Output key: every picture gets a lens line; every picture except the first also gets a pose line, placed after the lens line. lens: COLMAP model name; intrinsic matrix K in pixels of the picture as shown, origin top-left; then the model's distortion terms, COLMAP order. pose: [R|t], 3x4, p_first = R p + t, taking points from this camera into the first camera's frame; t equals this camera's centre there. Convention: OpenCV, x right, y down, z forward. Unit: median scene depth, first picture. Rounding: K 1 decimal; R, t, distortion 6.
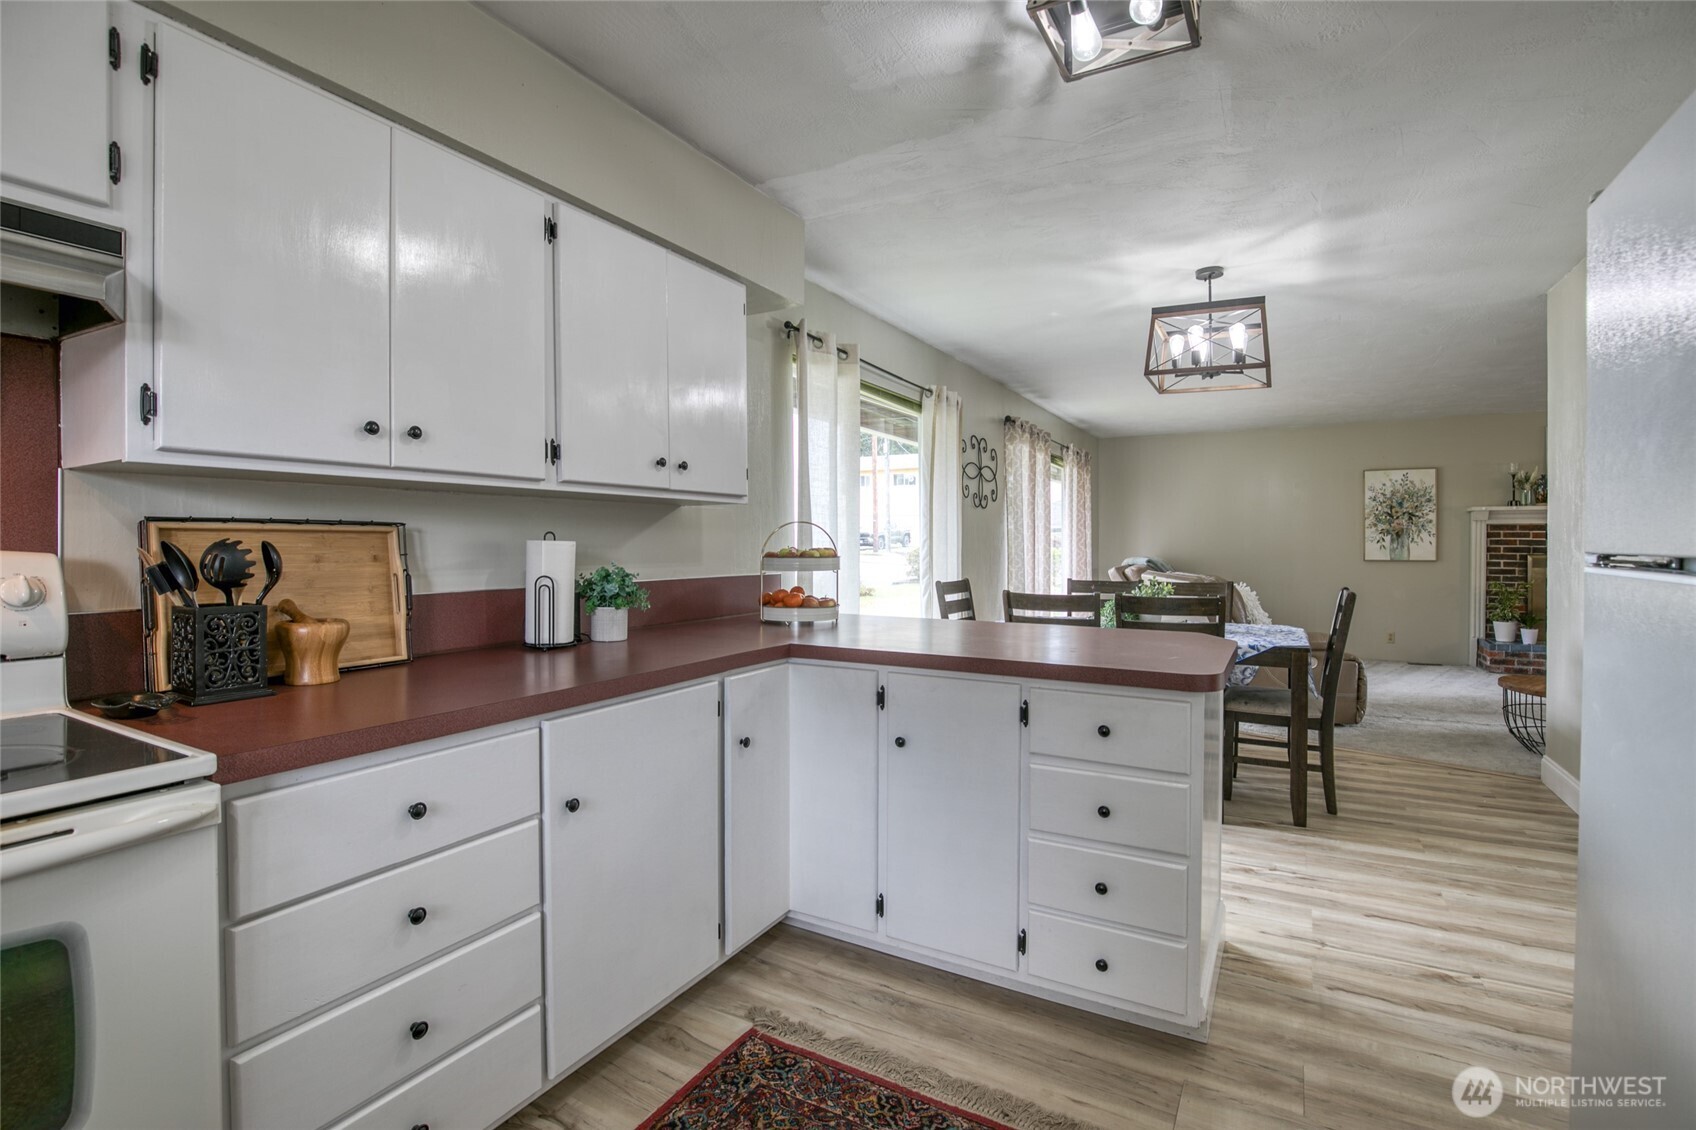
lens RADIAL K [[793.9, 0, 882.5], [0, 793.9, 553.3], [0, 0, 1]] dist [-0.031352, 0.001164]
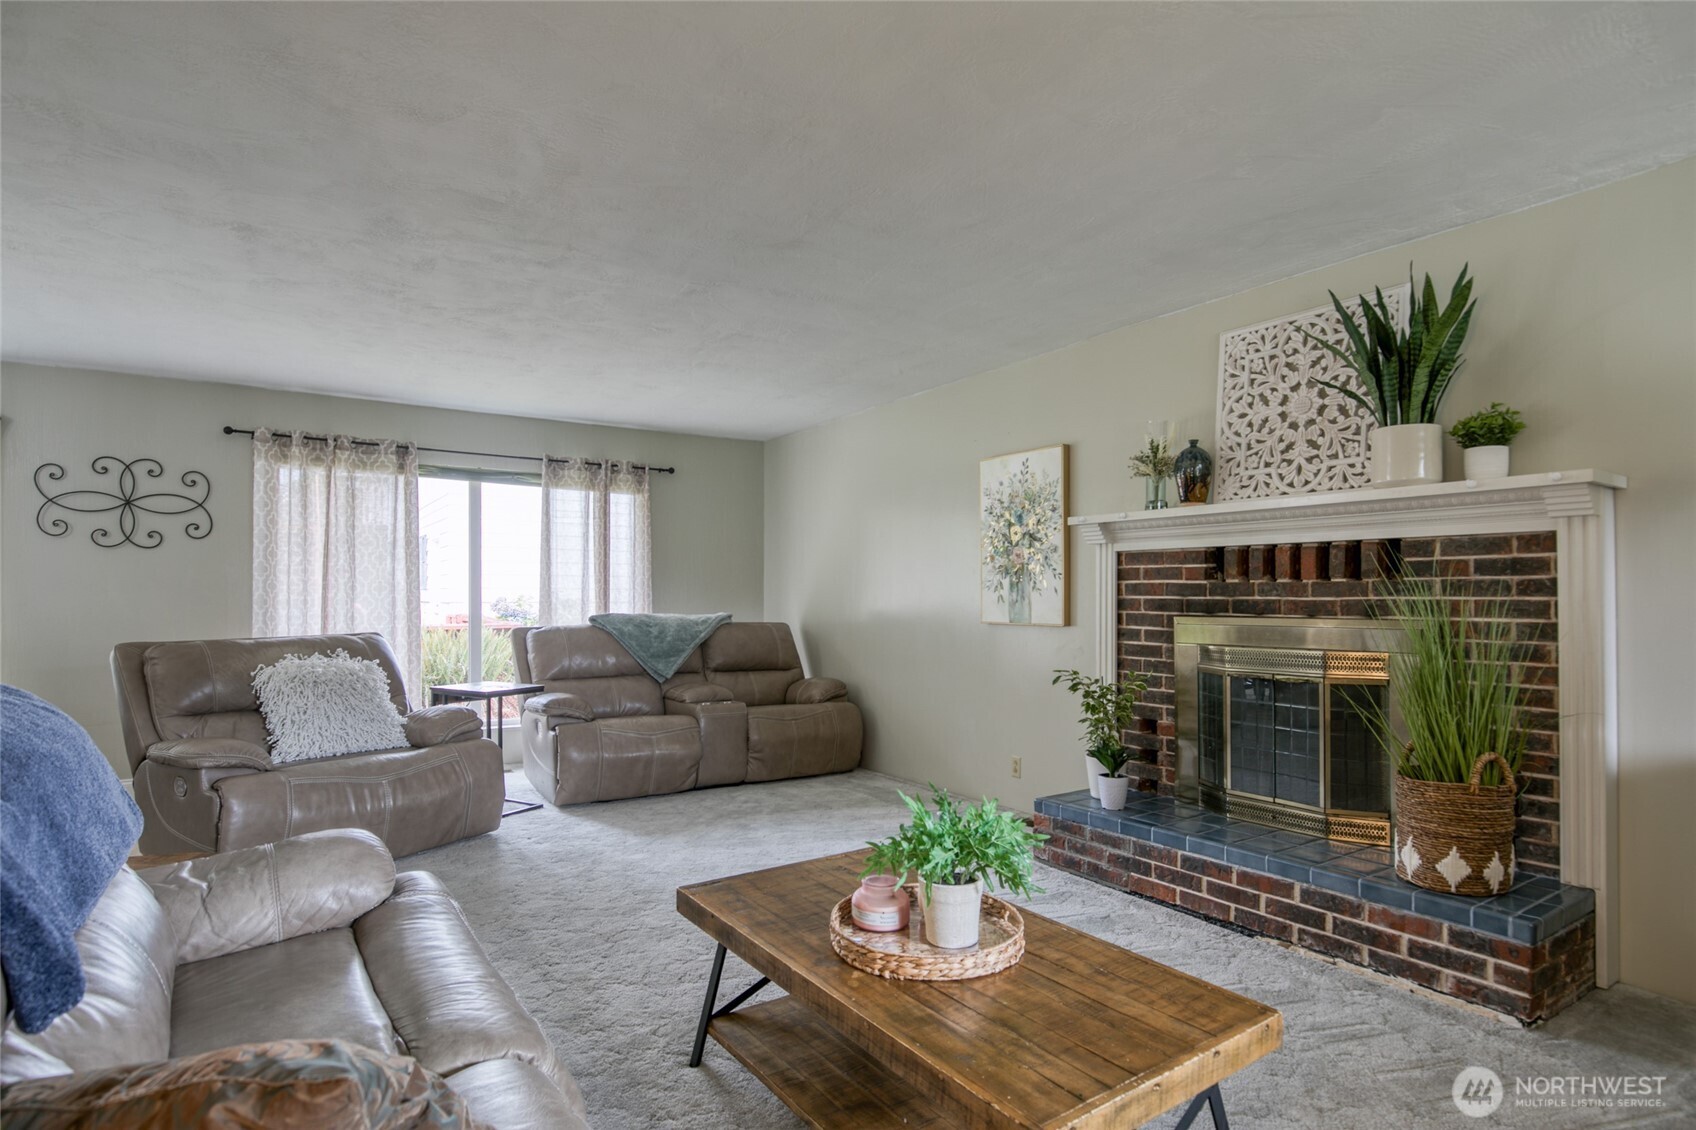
lens RADIAL K [[916.3, 0, 873.8], [0, 916.3, 597.8], [0, 0, 1]] dist [-0.002652, -0.000863]
pose [[0.881554, 0.001572, -0.472081, 0.911814], [-0.004818, 0.999972, -0.005667, -0.004867], [0.472059, 0.007270, 0.881537, 0.425649]]
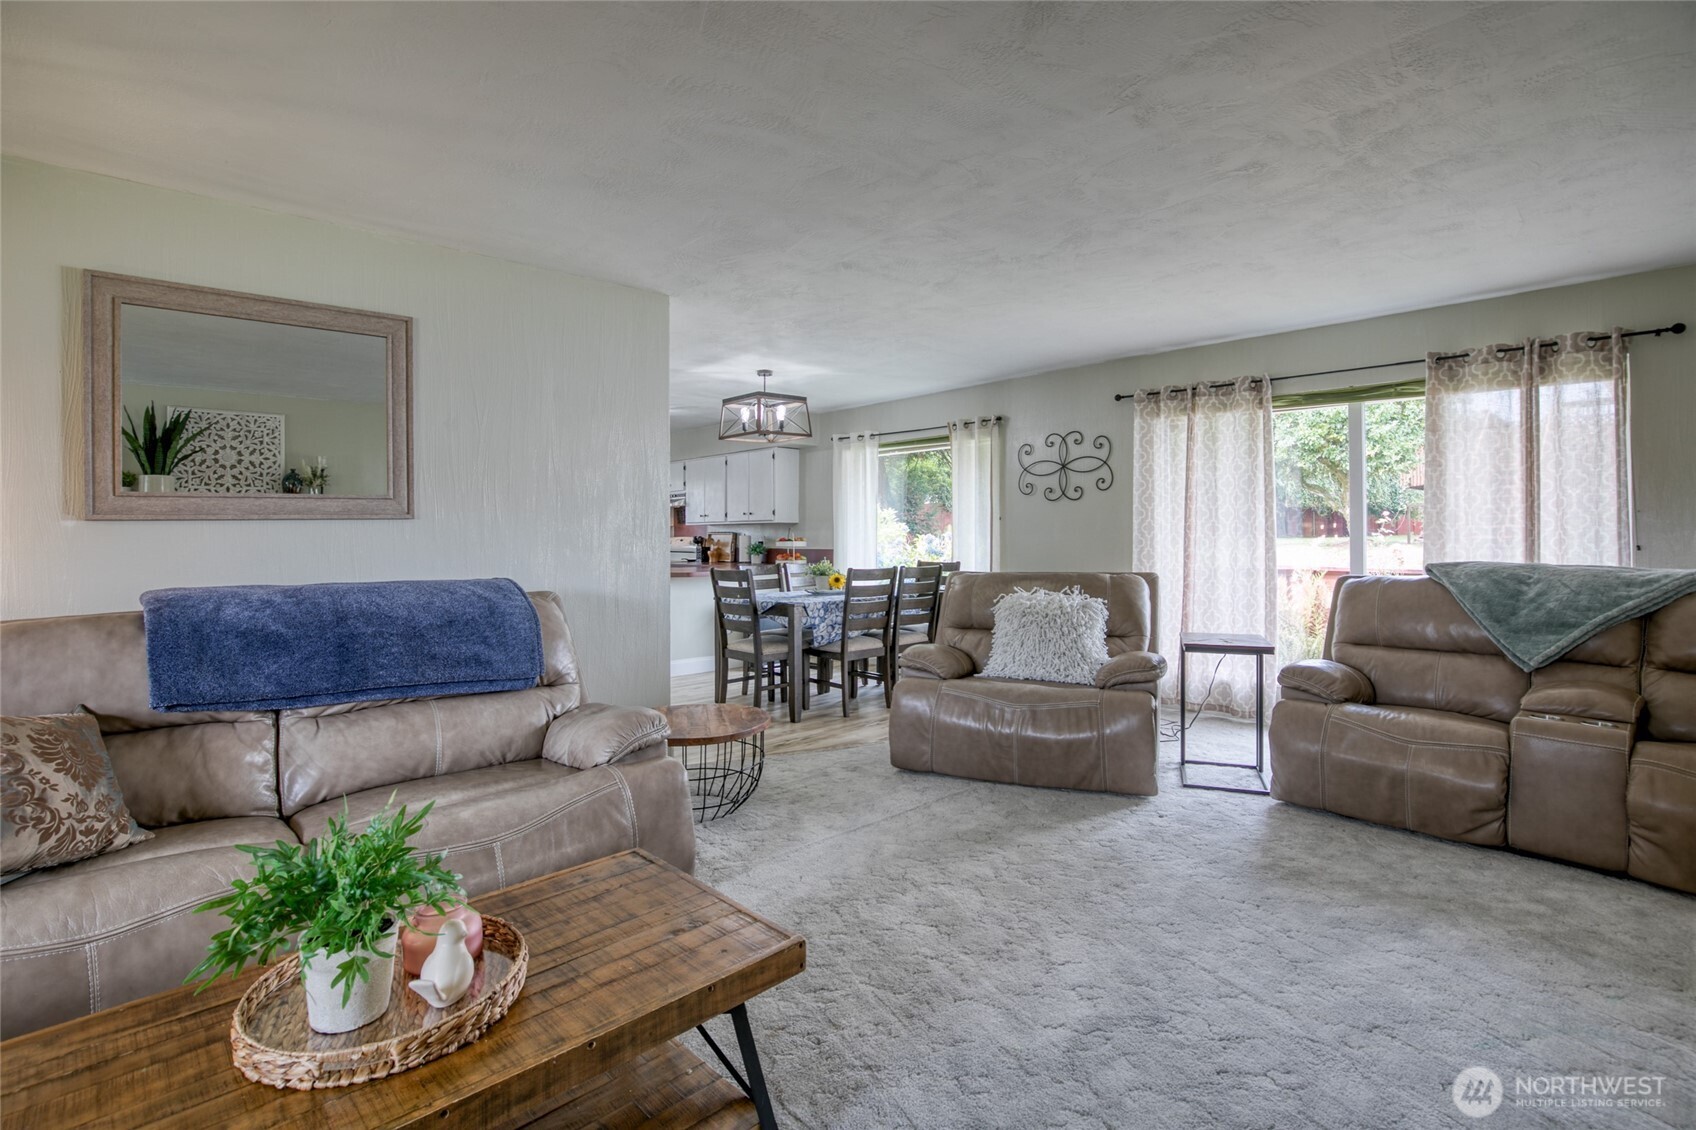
lens RADIAL K [[793.9, 0, 829.8], [0, 793.9, 544.8], [0, 0, 1]] dist [-0.031352, 0.001164]
pose [[-0.353975, 0.019546, -0.935050, 0.917536], [0.000683, 0.999787, 0.020641, -0.015192], [0.935254, 0.006667, -0.353913, 0.821644]]
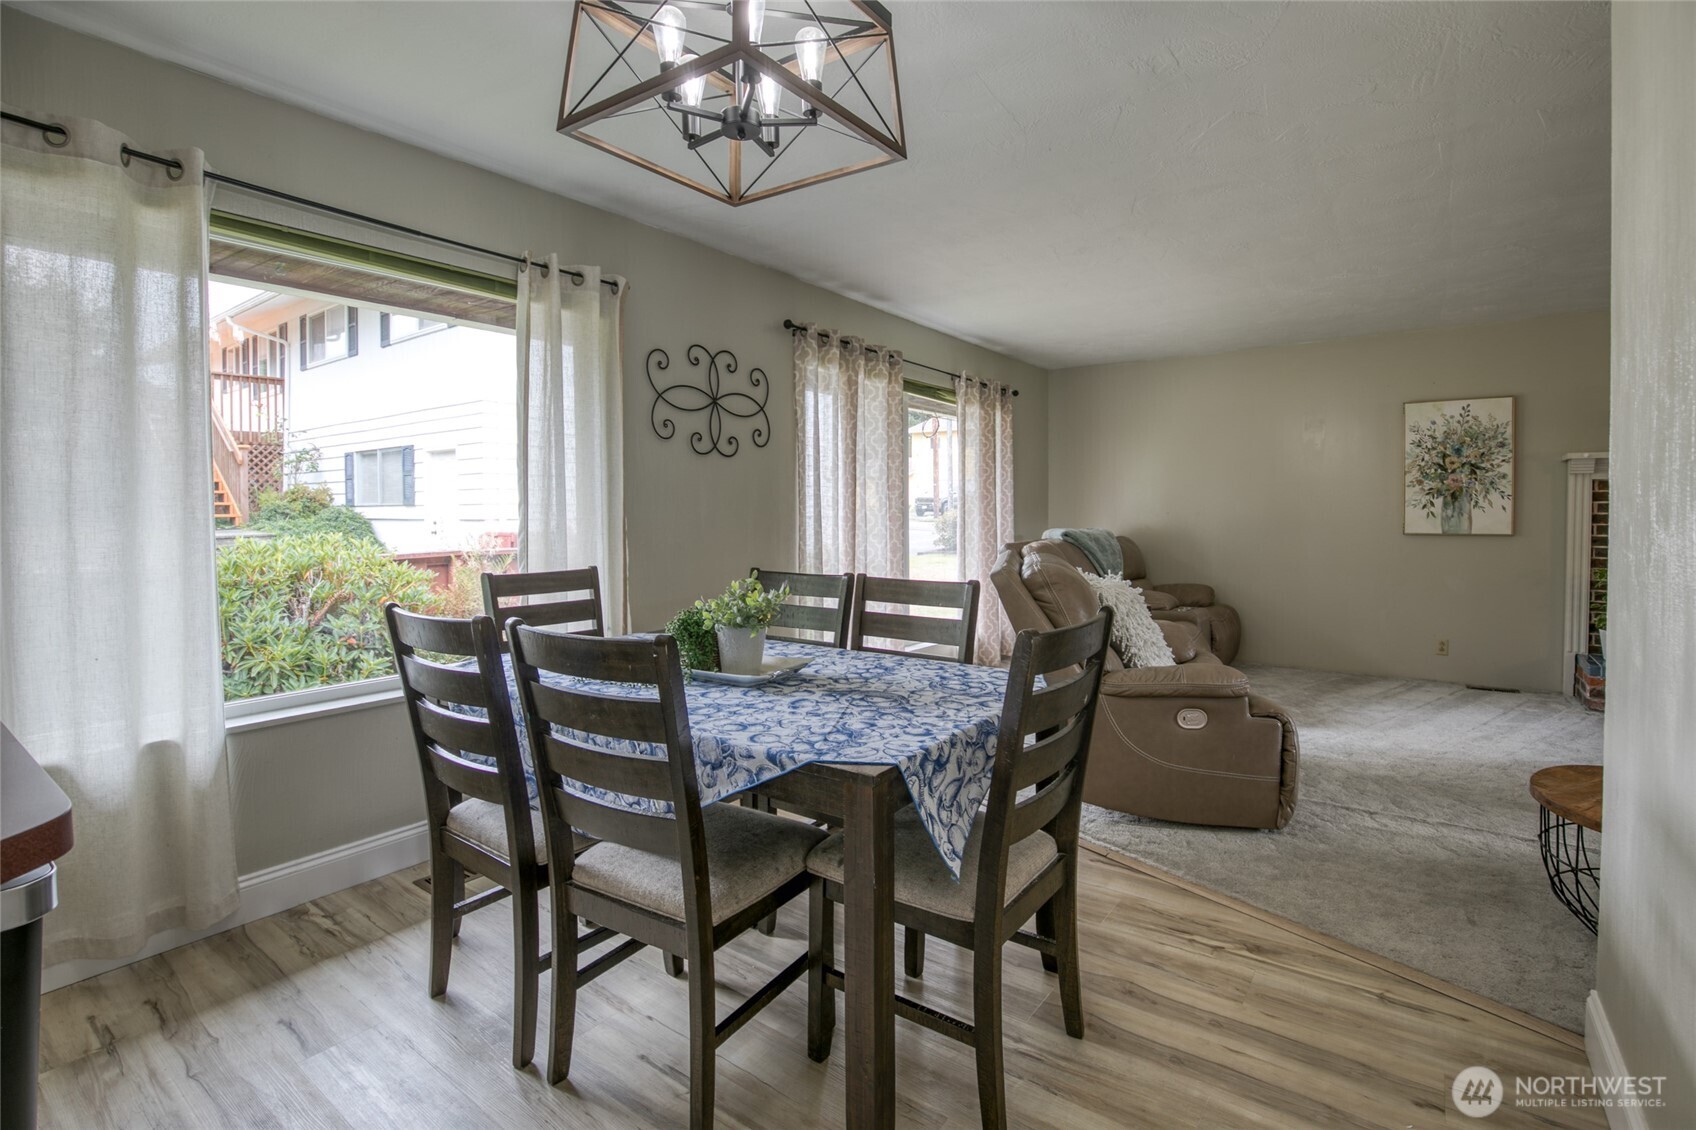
lens RADIAL K [[793.9, 0, 904.1], [0, 793.9, 530.3], [0, 0, 1]] dist [-0.031352, 0.001164]
pose [[0.992497, 0.002867, -0.122236, 0.283764], [-0.001145, 0.999899, 0.014158, -0.003631], [0.122264, -0.013911, 0.992400, 0.286151]]
